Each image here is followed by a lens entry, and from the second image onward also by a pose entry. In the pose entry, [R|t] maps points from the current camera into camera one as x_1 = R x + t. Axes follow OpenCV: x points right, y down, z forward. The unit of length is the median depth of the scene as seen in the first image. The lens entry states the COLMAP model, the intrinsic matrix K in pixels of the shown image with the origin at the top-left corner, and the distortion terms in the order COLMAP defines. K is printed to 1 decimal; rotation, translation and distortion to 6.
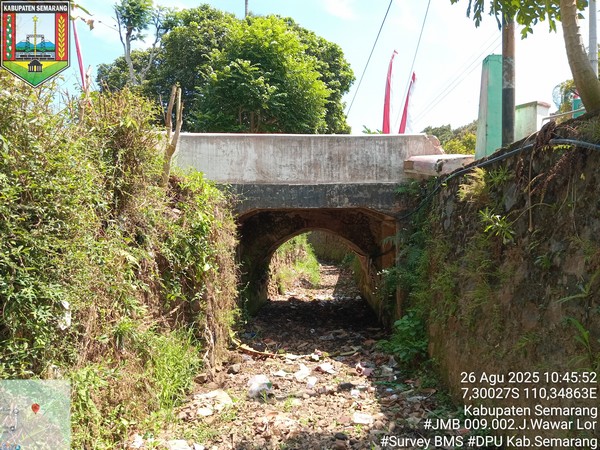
lens RADIAL K [[450.7, 0, 298.6], [0, 450.7, 222.0], [0, 0, 1]] dist [0.034752, -0.082521]
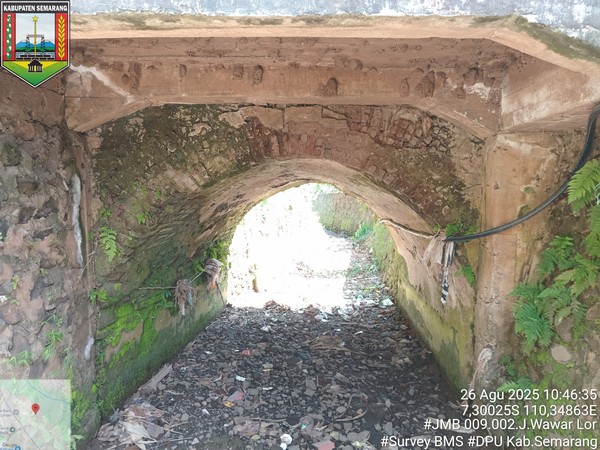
lens RADIAL K [[450.7, 0, 303.0], [0, 450.7, 230.0], [0, 0, 1]] dist [0.034752, -0.082521]
pose [[0.999777, 0.017408, -0.011964, 0.035569], [-0.016314, 0.996148, 0.086153, 0.033788], [0.013418, -0.085939, 0.996210, 0.515122]]
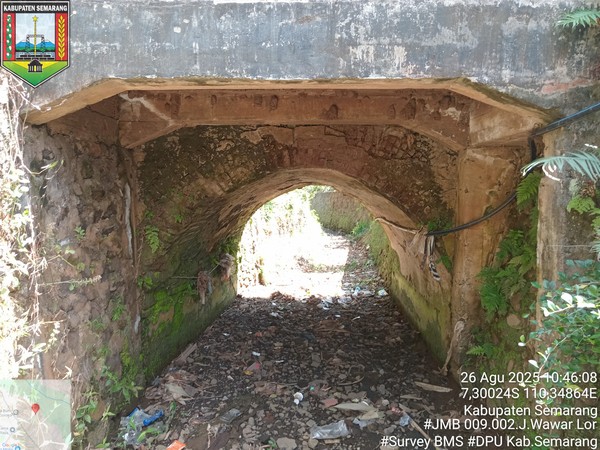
lens RADIAL K [[450.7, 0, 295.8], [0, 450.7, 225.3], [0, 0, 1]] dist [0.034752, -0.082521]
pose [[0.999720, 0.009944, -0.021476, 0.028052], [-0.008210, 0.996811, 0.079373, 0.029309], [0.022197, -0.079175, 0.996614, 0.447616]]
